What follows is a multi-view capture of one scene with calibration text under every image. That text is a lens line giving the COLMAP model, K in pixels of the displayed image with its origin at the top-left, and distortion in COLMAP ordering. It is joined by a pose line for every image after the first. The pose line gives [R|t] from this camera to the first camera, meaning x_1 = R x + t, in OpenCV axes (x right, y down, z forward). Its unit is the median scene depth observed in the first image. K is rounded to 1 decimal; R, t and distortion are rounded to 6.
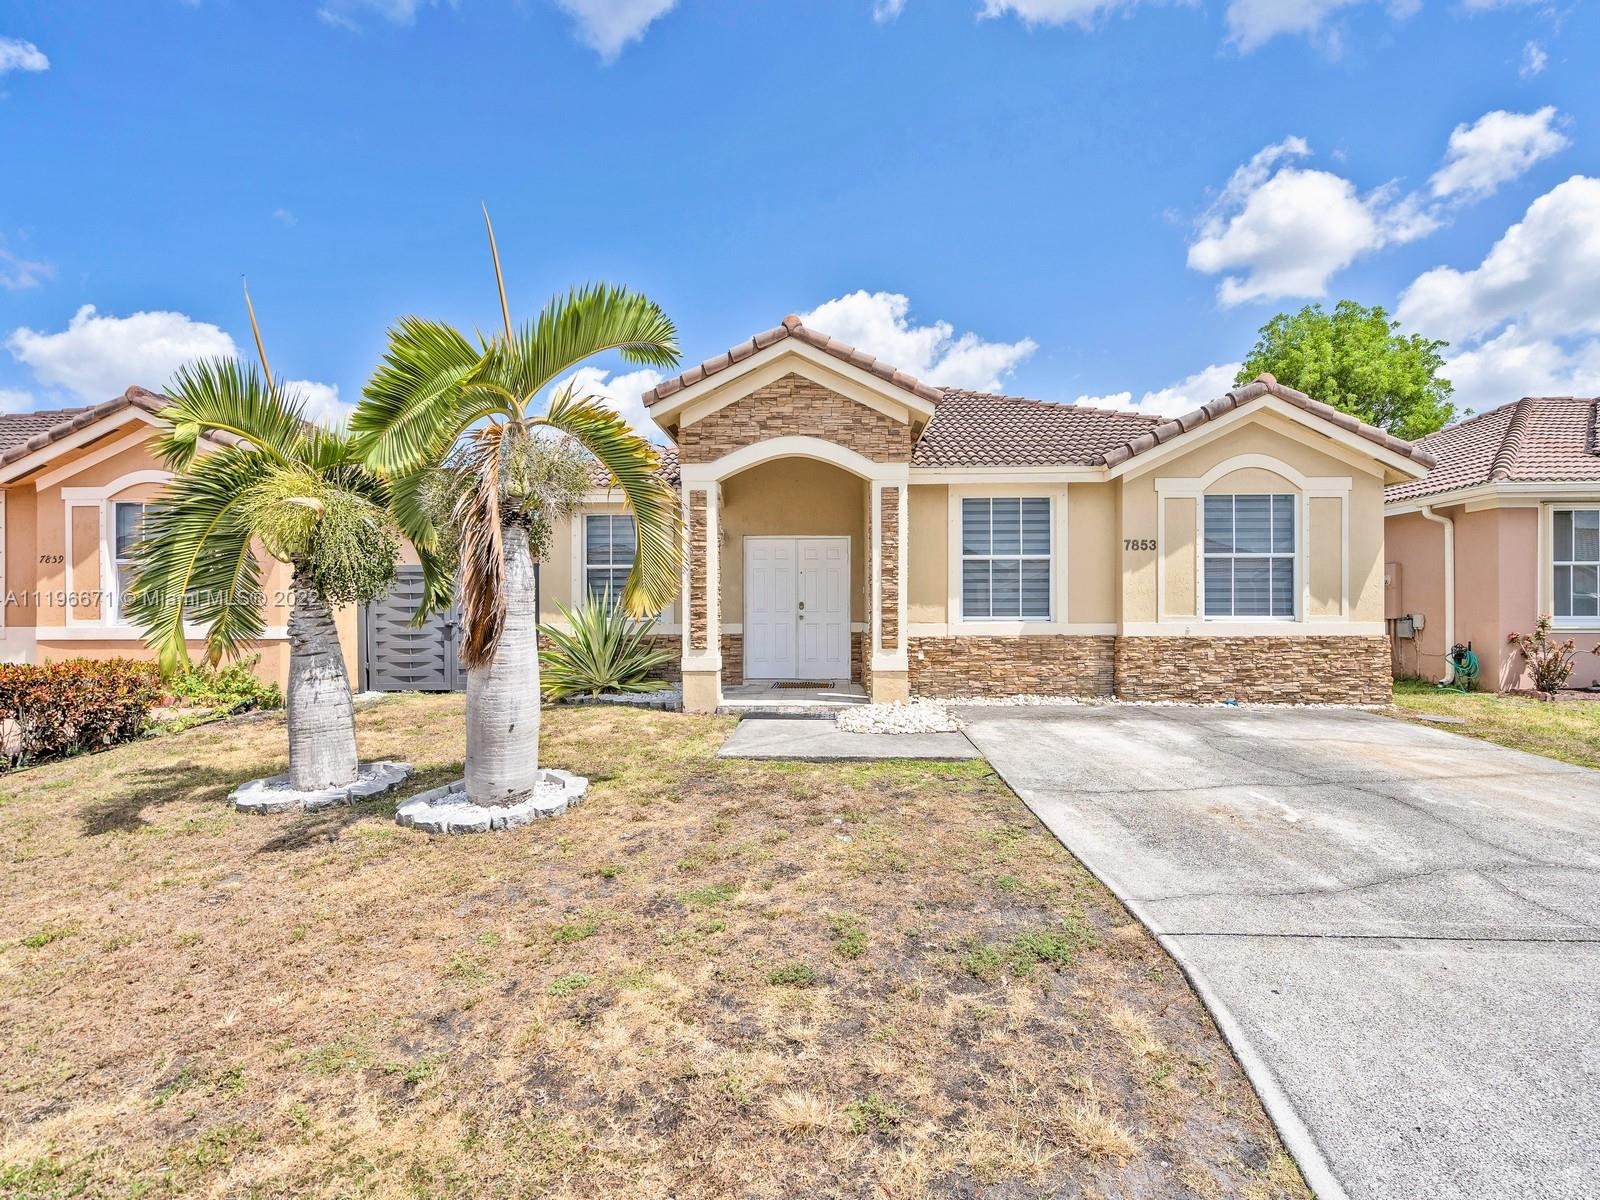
lens RADIAL K [[732.5, 0, 810.4], [0, 732.5, 607.0], [0, 0, 1]] dist [0.000459, -0.000903]
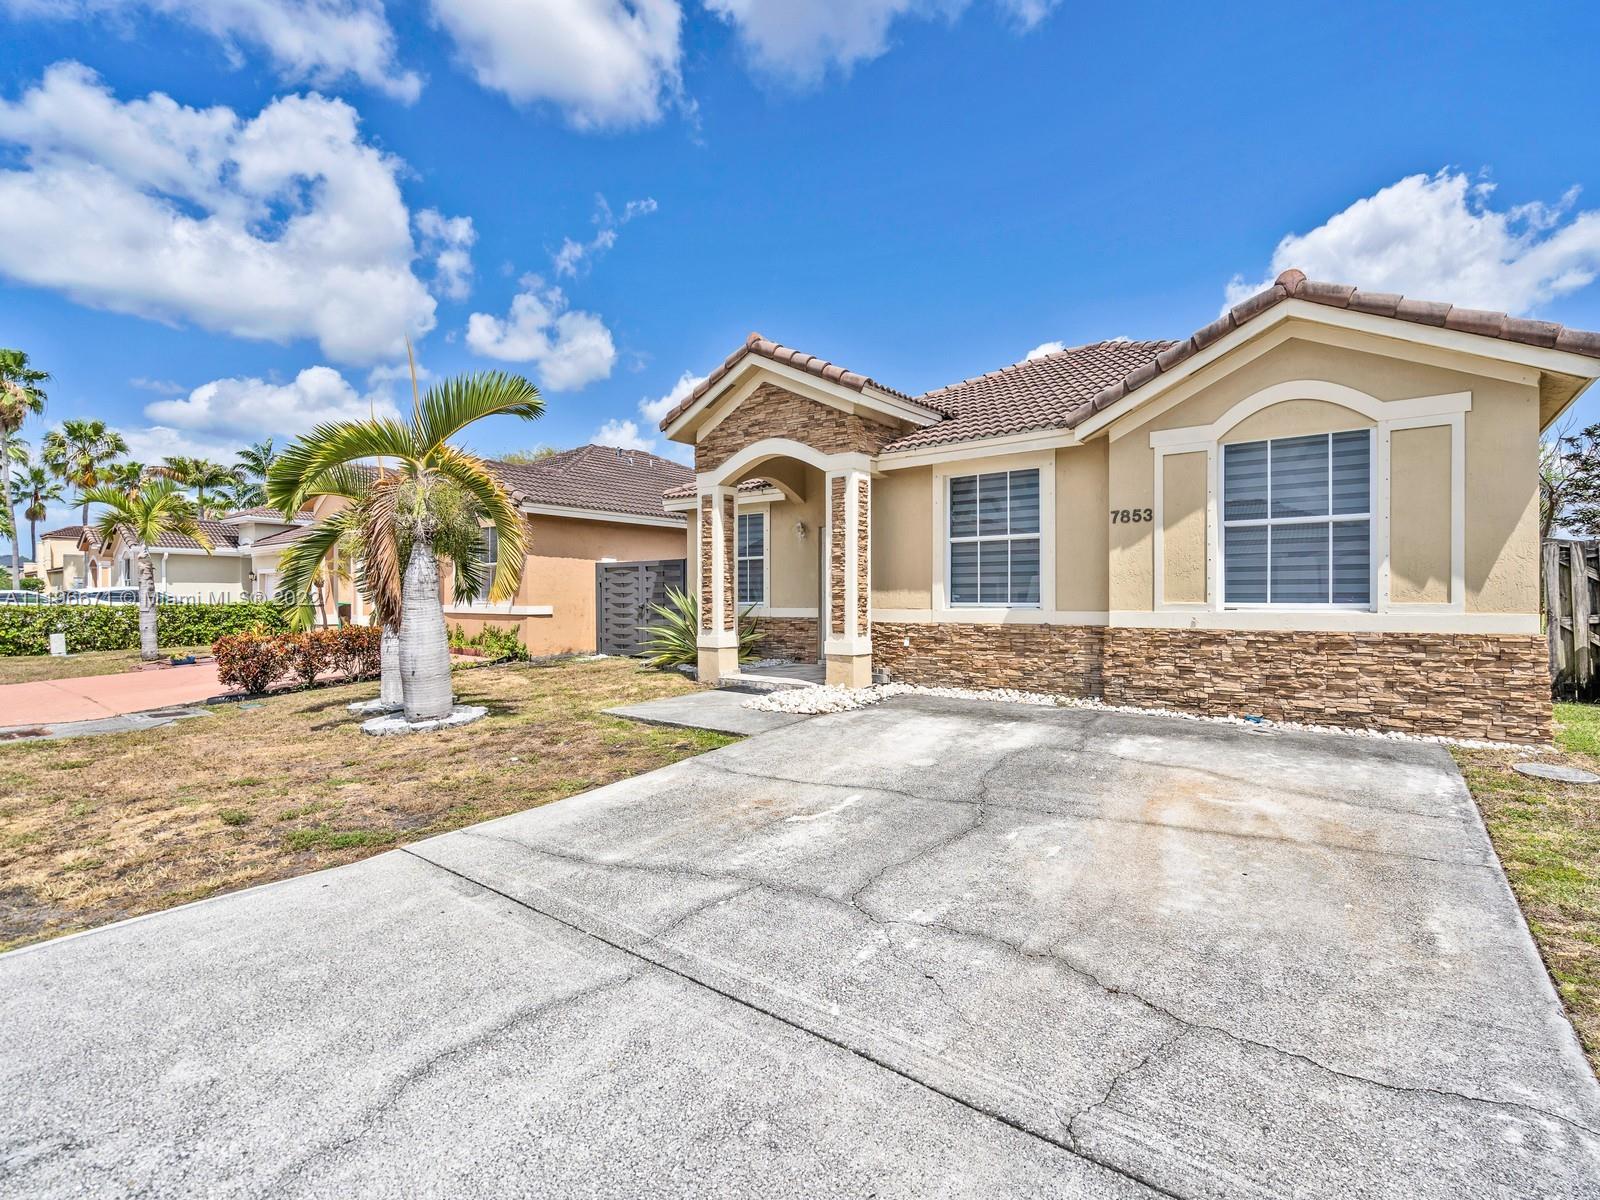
lens RADIAL K [[732.5, 0, 817.0], [0, 732.5, 596.6], [0, 0, 1]] dist [0.000459, -0.000903]
pose [[0.815278, -0.000251, -0.579070, 0.641144], [0.005347, 0.999961, 0.007095, -0.002405], [0.579045, -0.008880, 0.815247, 0.129301]]
